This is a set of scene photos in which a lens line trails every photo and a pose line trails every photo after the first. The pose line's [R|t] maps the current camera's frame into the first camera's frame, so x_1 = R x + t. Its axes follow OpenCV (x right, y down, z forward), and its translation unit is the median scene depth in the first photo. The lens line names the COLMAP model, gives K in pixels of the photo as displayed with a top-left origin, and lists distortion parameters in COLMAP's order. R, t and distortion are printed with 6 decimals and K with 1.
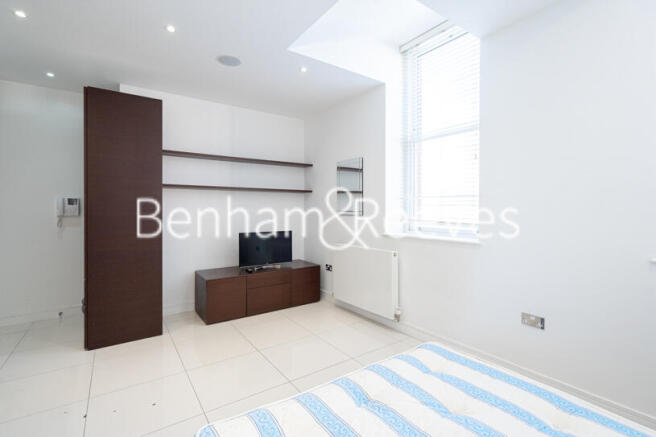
lens RADIAL K [[307.7, 0, 322.8], [0, 307.7, 212.4], [0, 0, 1]] dist [-0.000555, 0.002127]
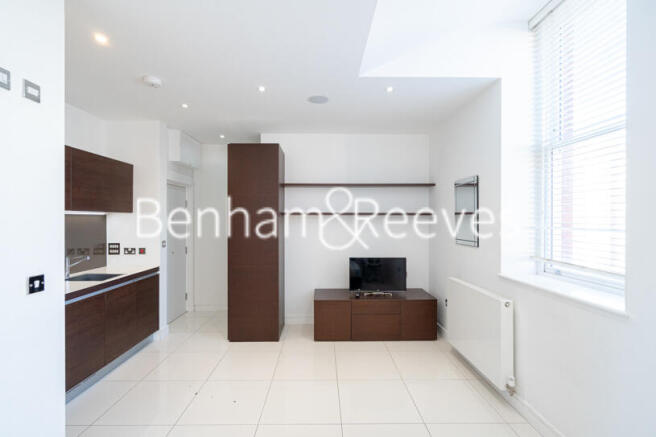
lens RADIAL K [[307.7, 0, 323.2], [0, 307.7, 220.4], [0, 0, 1]] dist [-0.000555, 0.002127]
pose [[0.818511, 0.000607, -0.574490, 0.270367], [-0.000644, 1.000000, 0.000140, -0.062296], [0.574490, 0.000255, 0.818512, 0.114597]]
